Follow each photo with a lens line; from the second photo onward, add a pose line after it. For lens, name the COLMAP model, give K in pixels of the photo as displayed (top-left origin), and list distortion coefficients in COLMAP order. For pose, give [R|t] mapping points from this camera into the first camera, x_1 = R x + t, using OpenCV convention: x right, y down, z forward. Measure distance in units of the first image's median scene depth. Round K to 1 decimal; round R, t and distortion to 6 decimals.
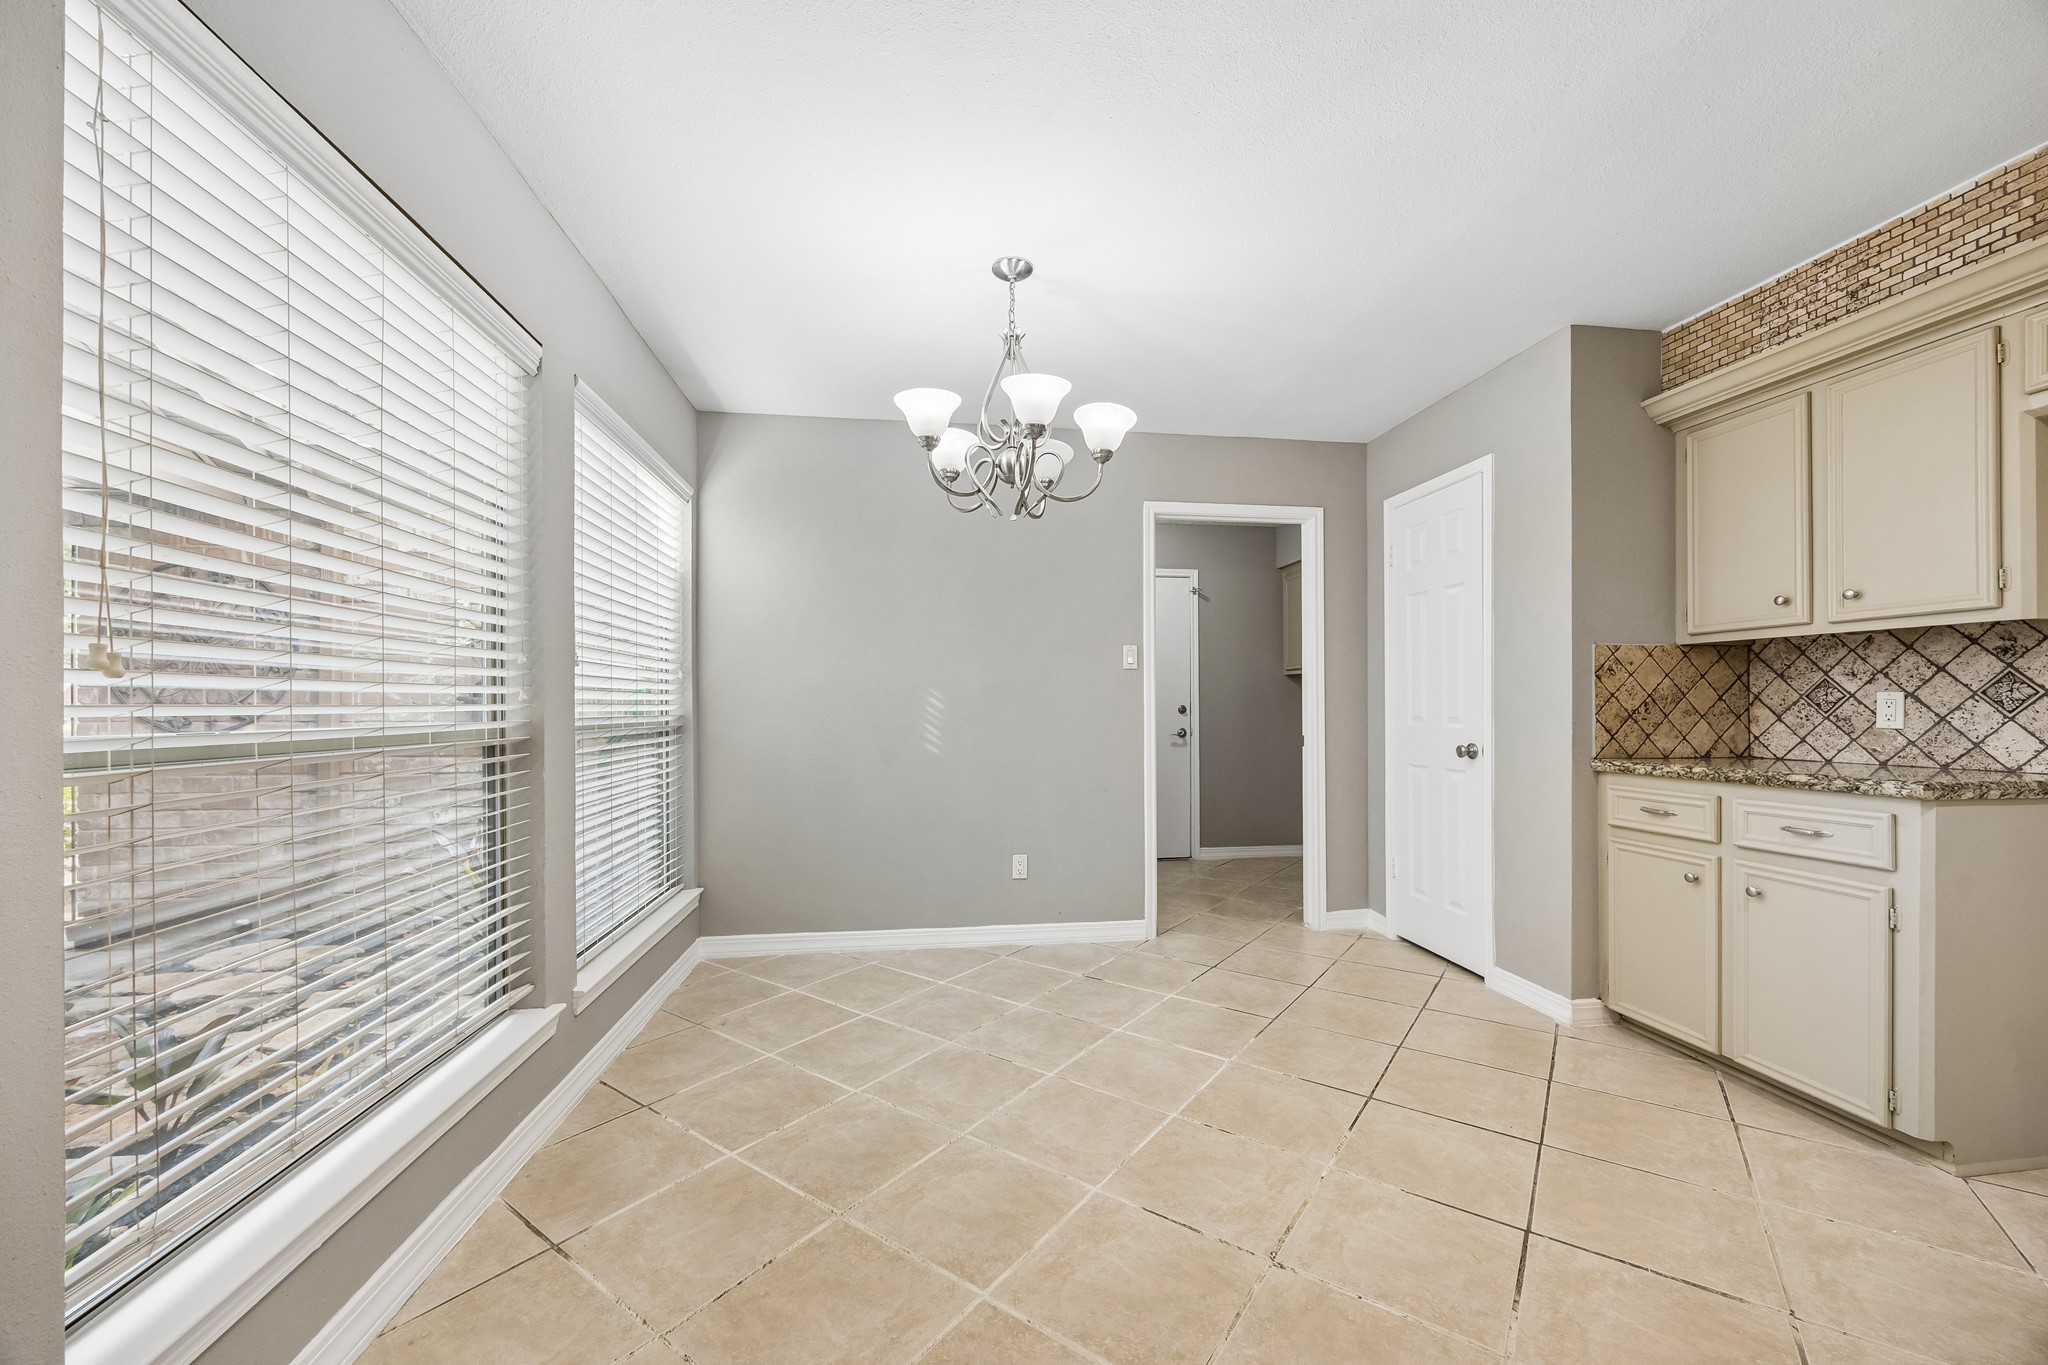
lens RADIAL K [[791.0, 0, 1018.9], [0, 791.0, 700.2], [0, 0, 1]] dist [-0.000379, -0.000083]
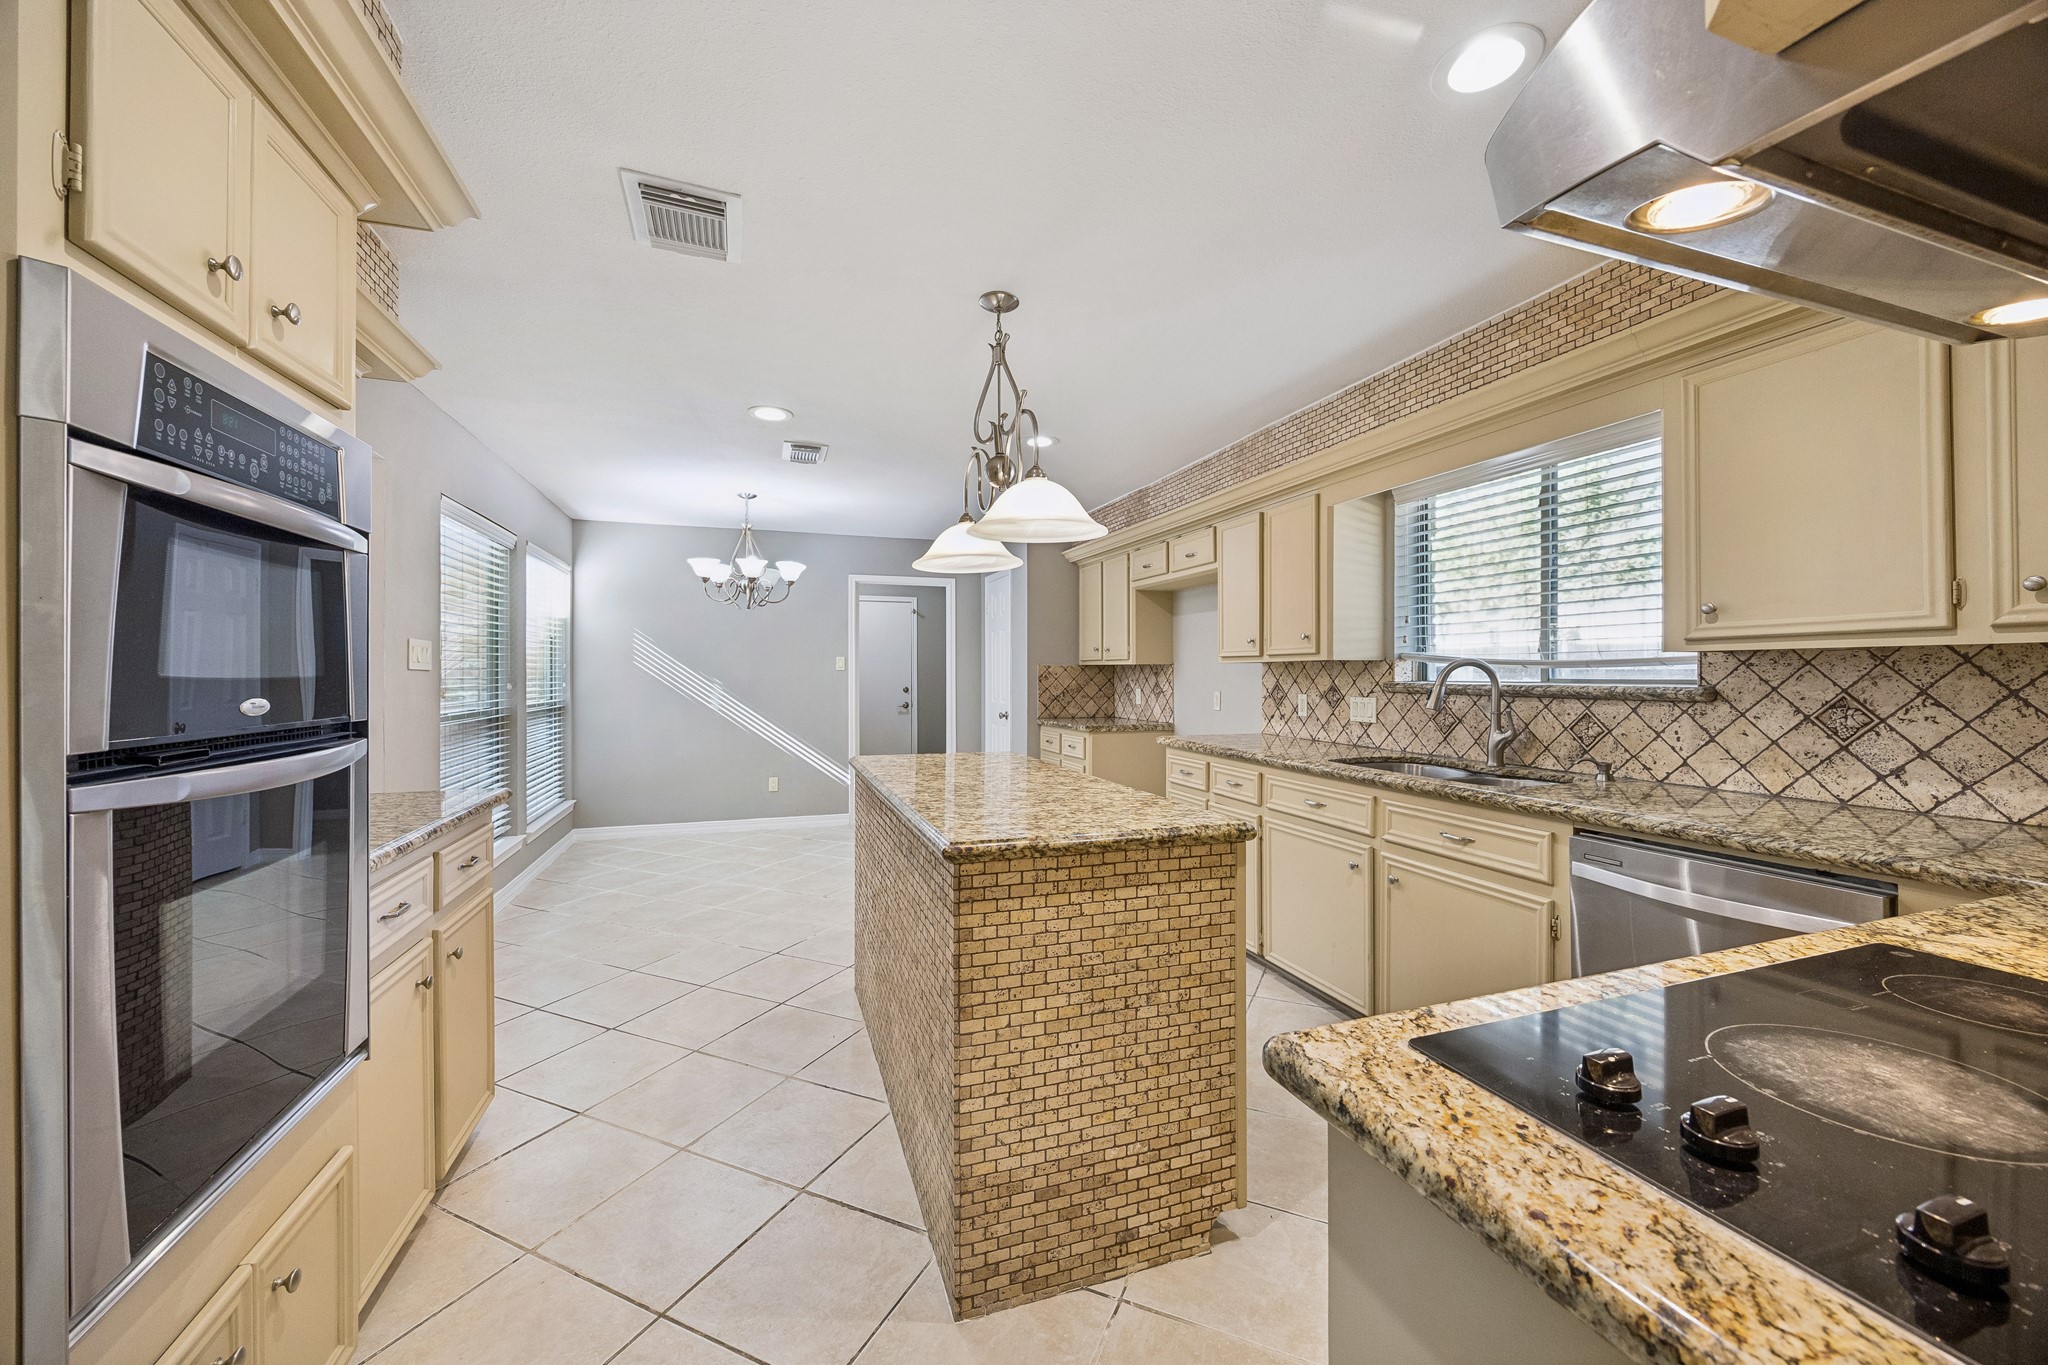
lens RADIAL K [[788.6, 0, 1033.7], [0, 788.6, 664.8], [0, 0, 1]] dist [-0.040220, -0.000157]
pose [[0.975698, 0.003839, 0.219088, 0.242257], [-0.002913, 0.999985, -0.004551, -0.061029], [-0.219102, 0.003802, 0.975694, -1.063497]]
